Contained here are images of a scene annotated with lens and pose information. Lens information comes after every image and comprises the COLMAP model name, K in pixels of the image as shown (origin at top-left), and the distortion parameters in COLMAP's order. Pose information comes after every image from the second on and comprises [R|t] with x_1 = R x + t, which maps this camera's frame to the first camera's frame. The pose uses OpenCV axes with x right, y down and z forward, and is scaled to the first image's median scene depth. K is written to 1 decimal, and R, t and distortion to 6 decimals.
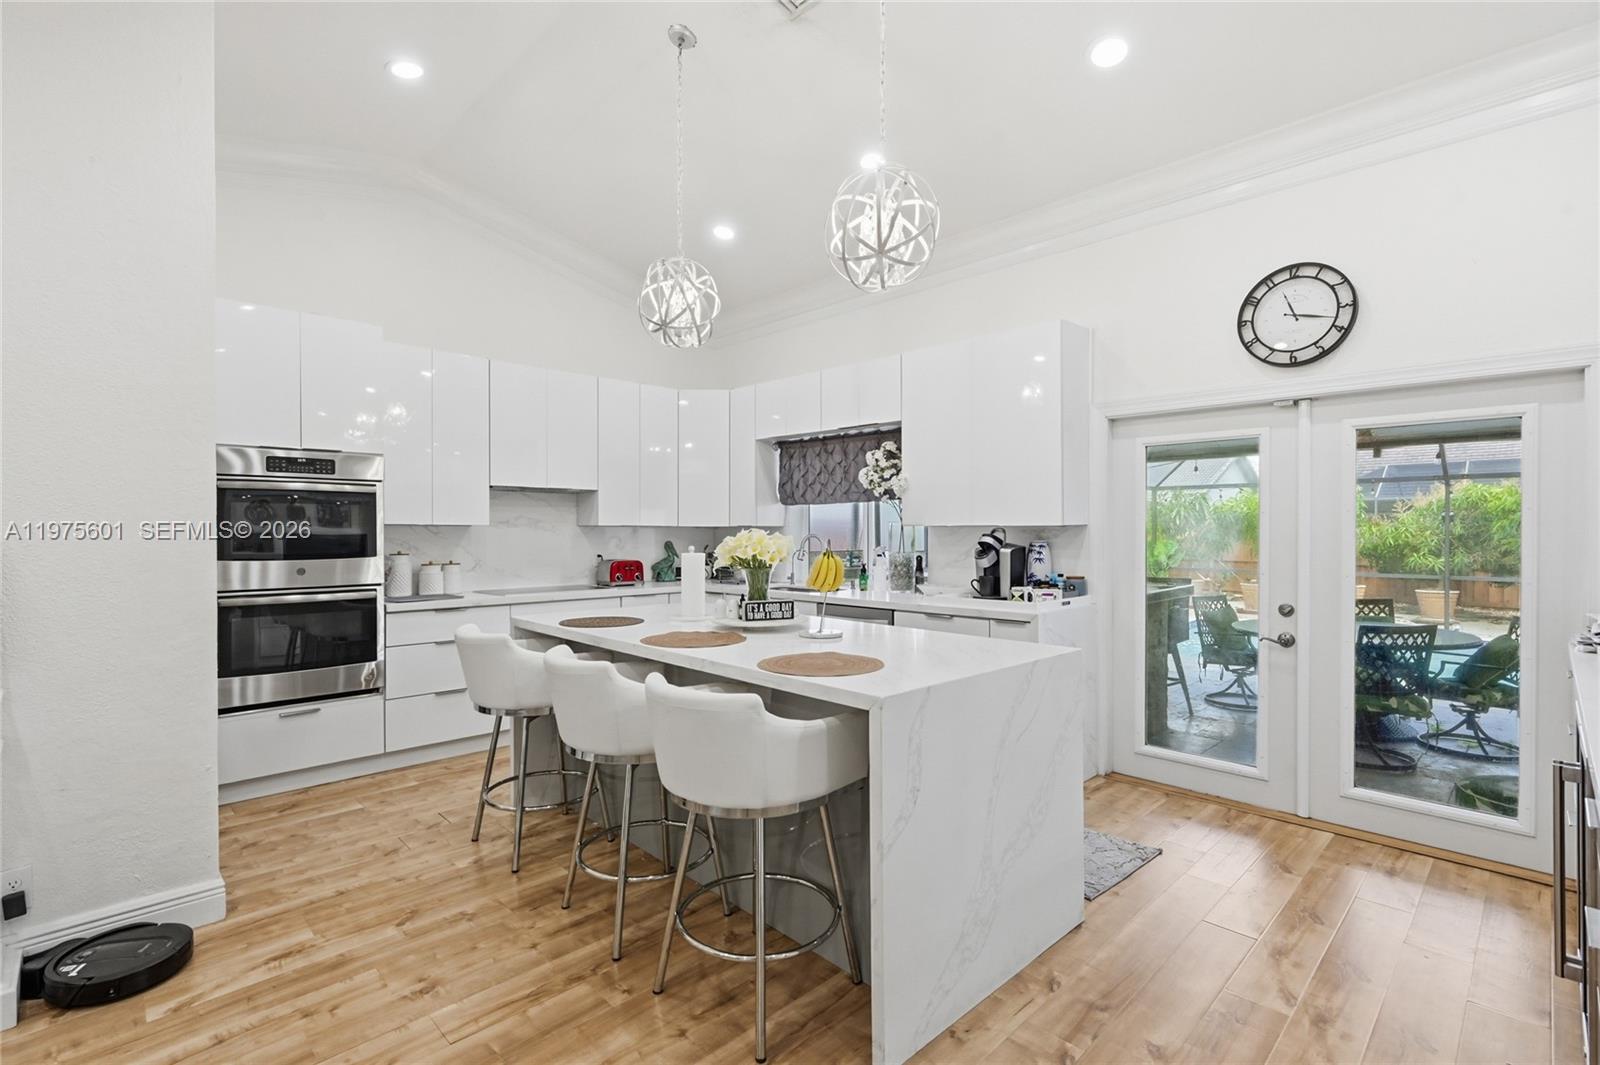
lens RADIAL K [[741.5, 0, 801.0], [0, 741.5, 532.8], [0, 0, 1]] dist [0.000557, 0.001712]
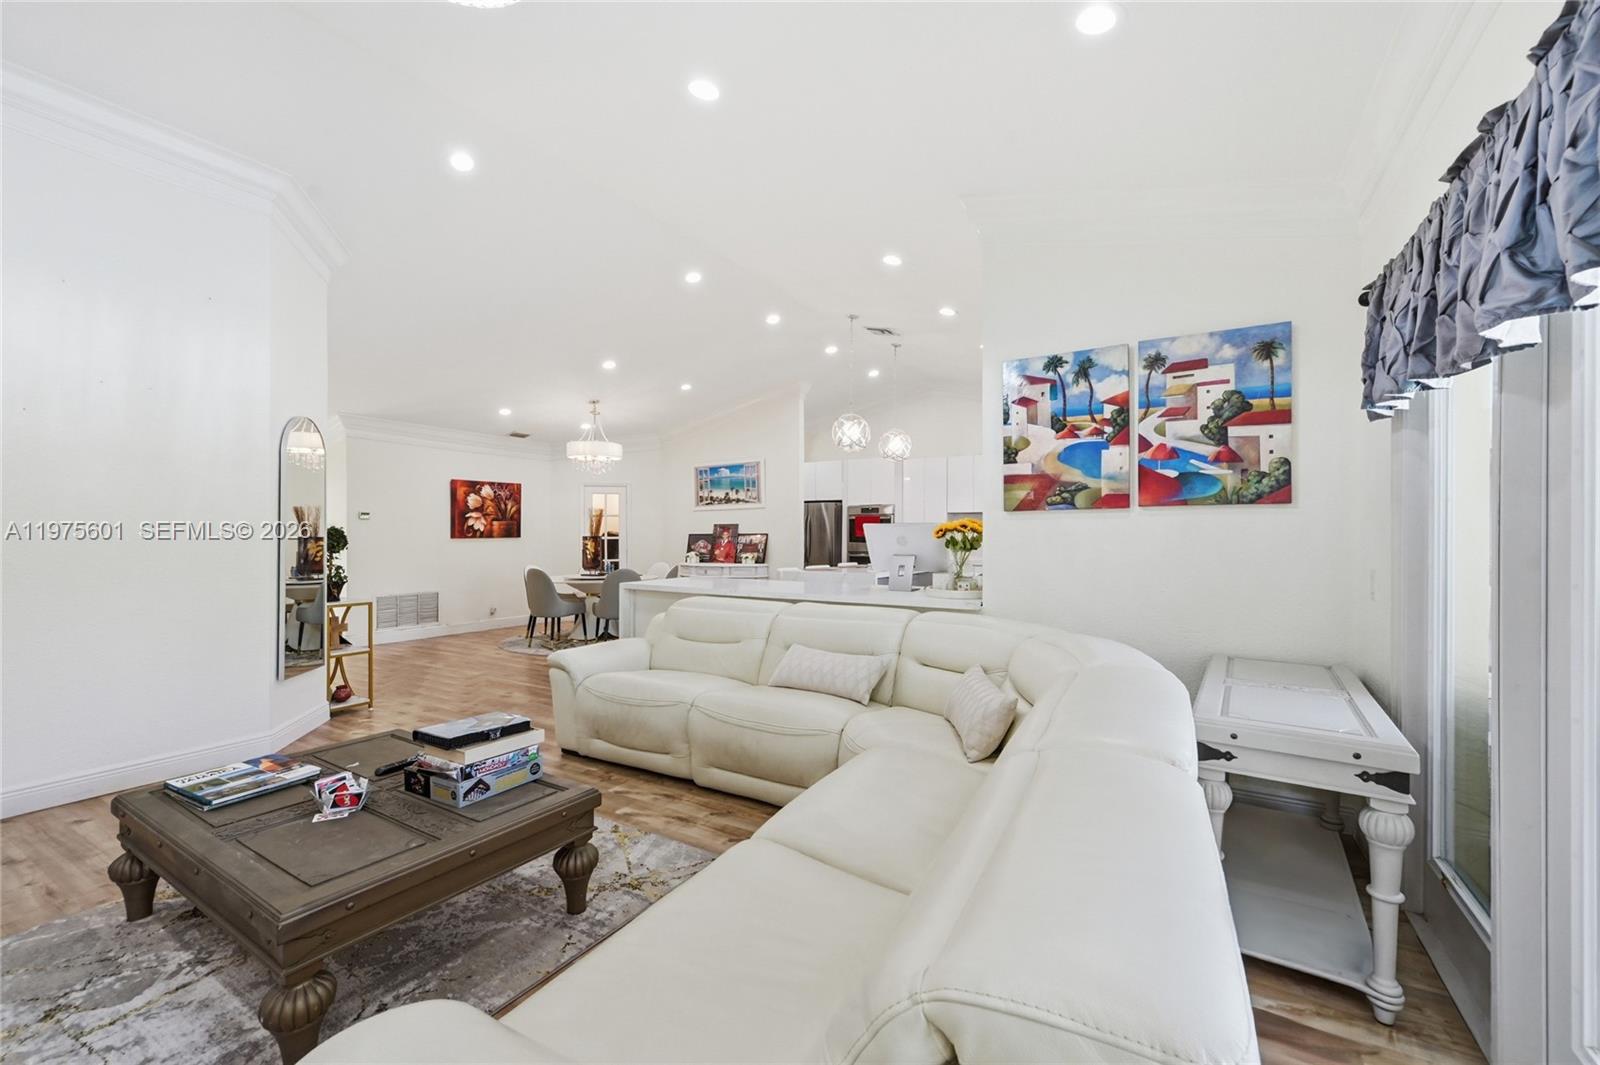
lens RADIAL K [[651.0, 0, 806.6], [0, 651.0, 541.1], [0, 0, 1]] dist [0.002177, -0.001024]
pose [[0.262914, 0.007079, -0.964793, 1.867115], [-0.005067, 0.999969, 0.005956, 0.017515], [0.964806, 0.003323, 0.262942, 0.078698]]
